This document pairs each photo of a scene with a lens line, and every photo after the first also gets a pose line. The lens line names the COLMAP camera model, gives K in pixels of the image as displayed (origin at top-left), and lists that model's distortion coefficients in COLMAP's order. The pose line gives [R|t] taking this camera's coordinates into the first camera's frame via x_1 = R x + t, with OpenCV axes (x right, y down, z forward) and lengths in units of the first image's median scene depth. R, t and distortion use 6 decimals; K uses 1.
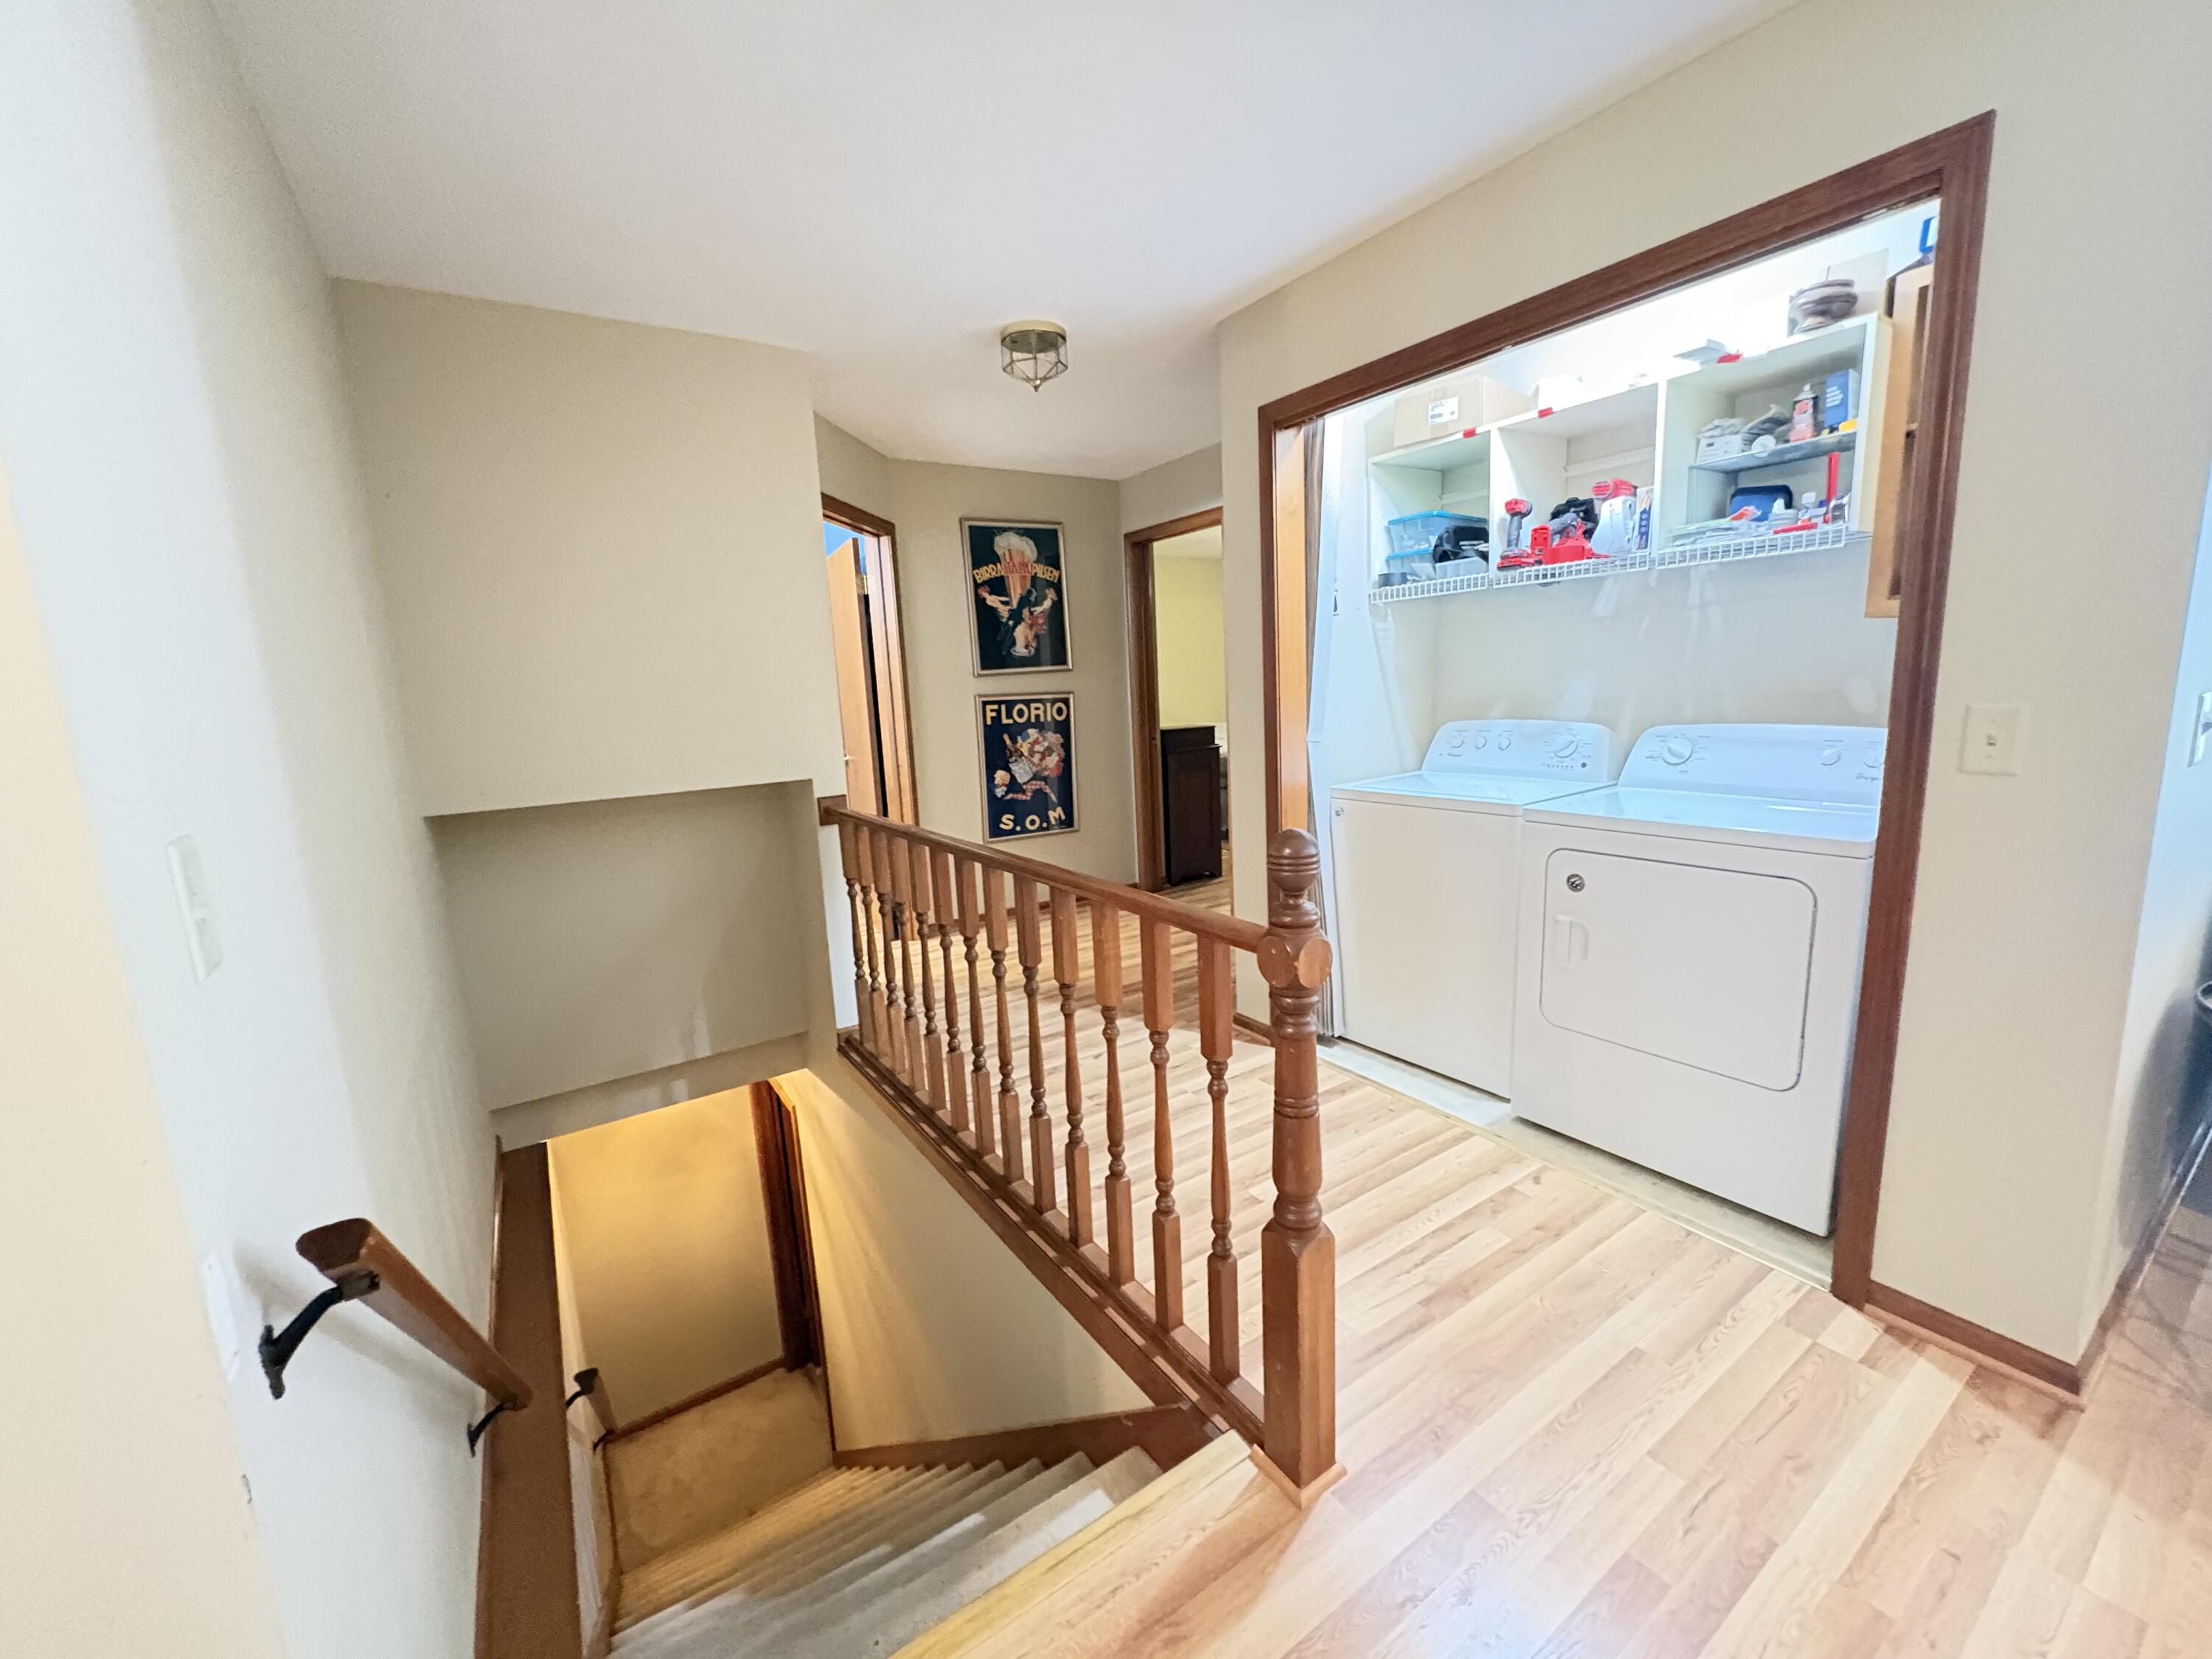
lens RADIAL K [[880.2, 0, 1103.8], [0, 880.2, 830.5], [0, 0, 1]] dist [0.002445, 0.001000]
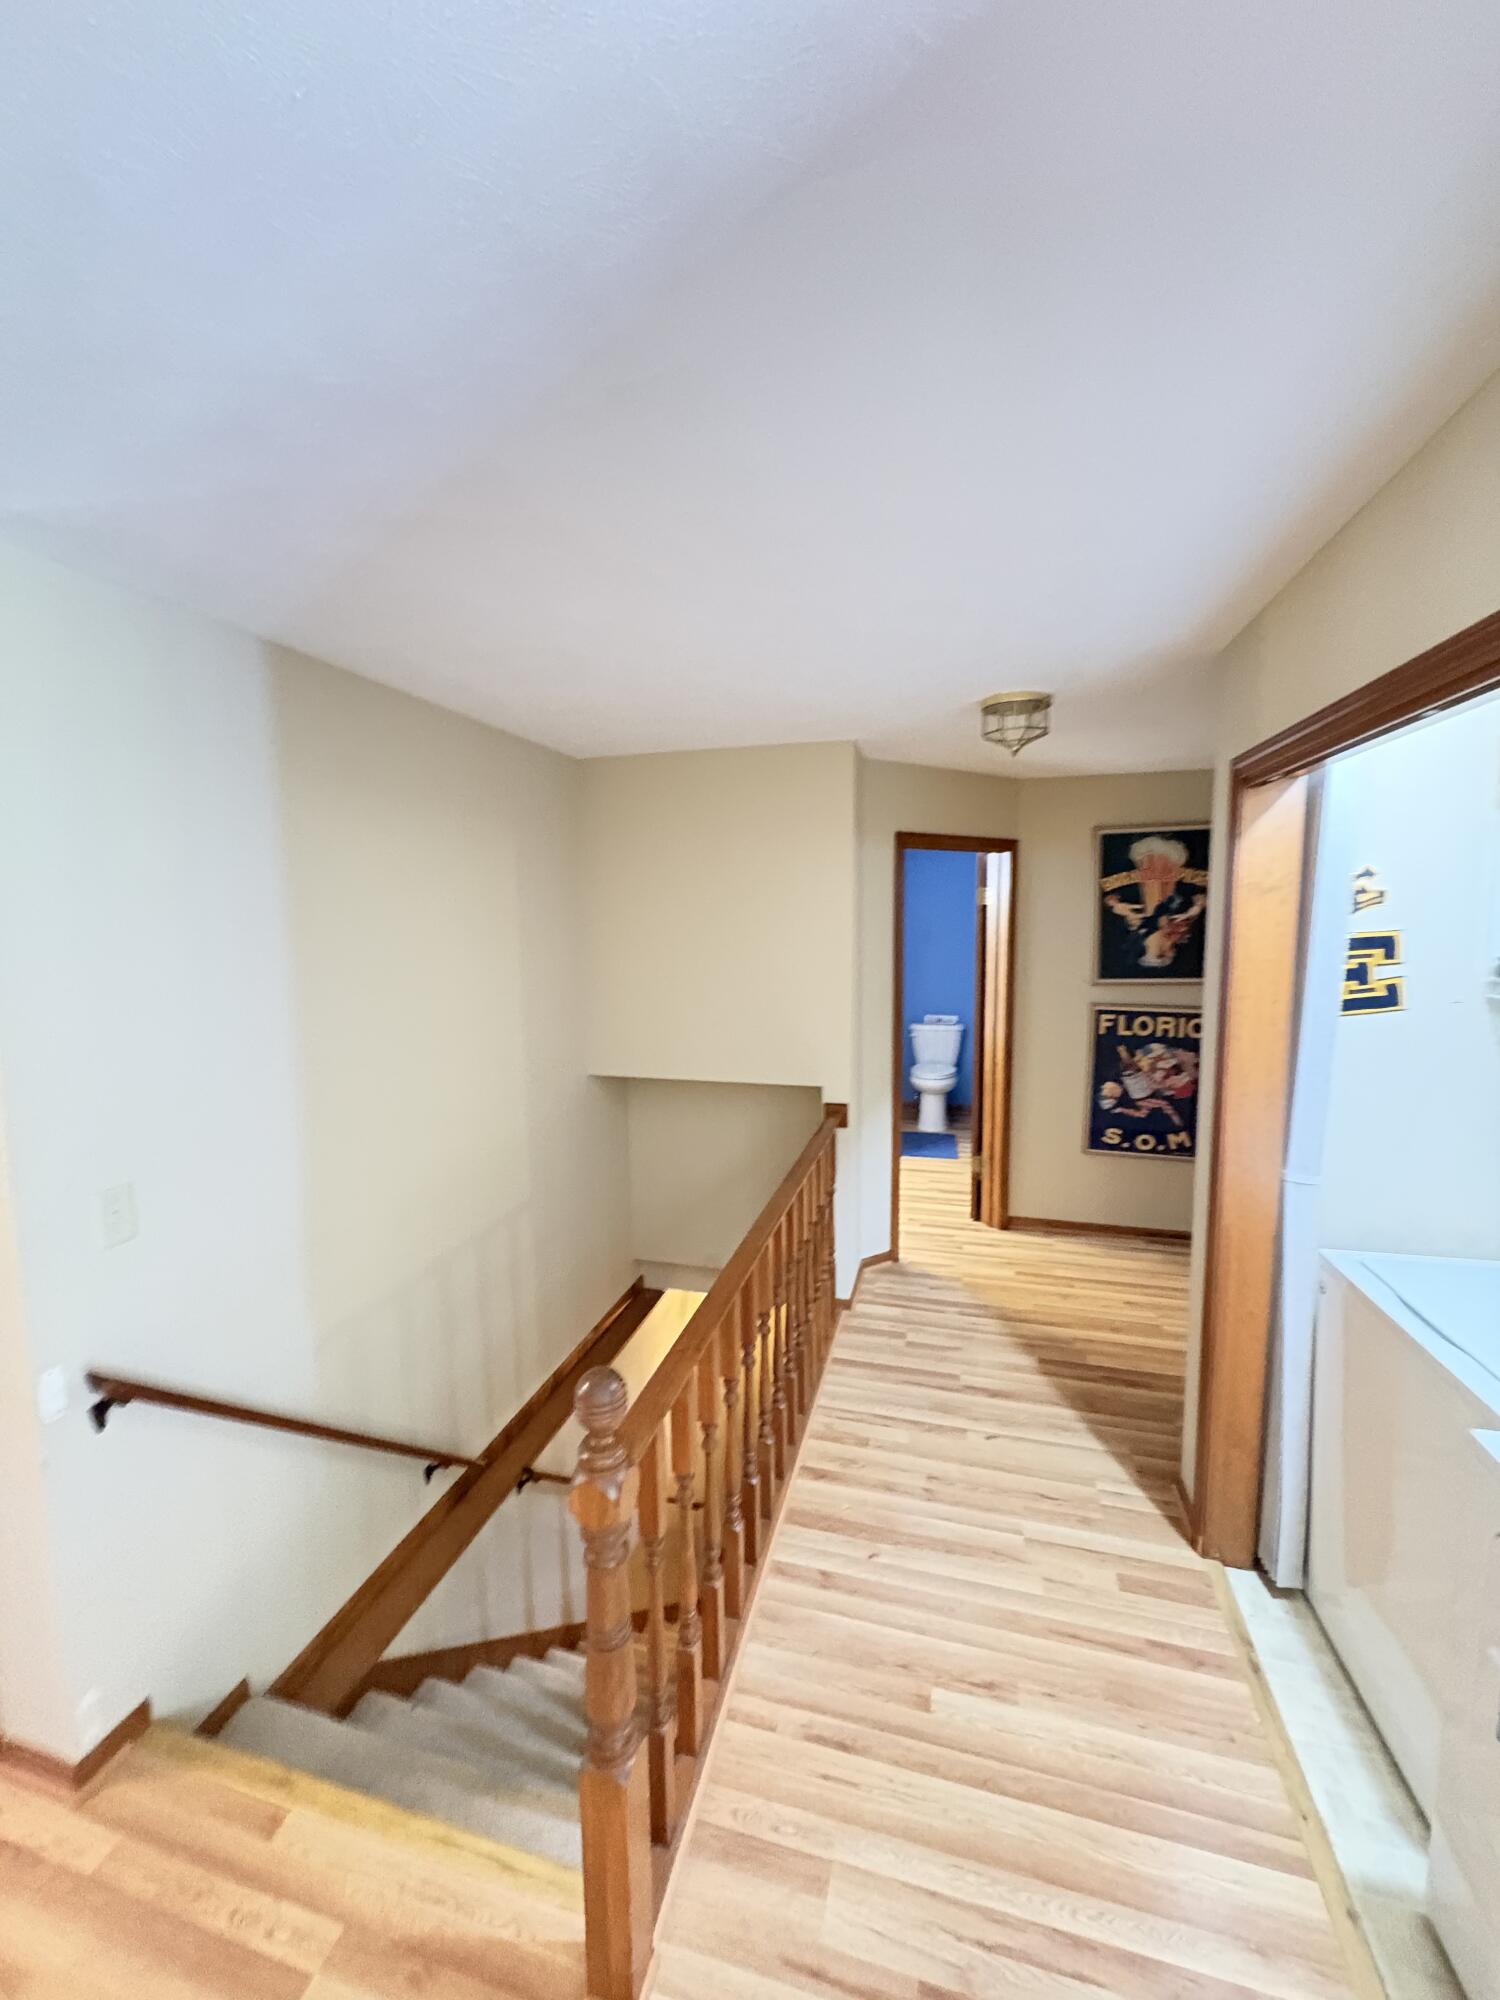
lens RADIAL K [[795.9, 0, 751.9], [0, 795.9, 998.2], [0, 0, 1]] dist [0.002445, 0.001000]
pose [[0.656019, 0.121662, -0.744874, 0.263022], [-0.145136, 0.988838, 0.033686, -0.131911], [0.740658, 0.086009, 0.666354, 0.125527]]
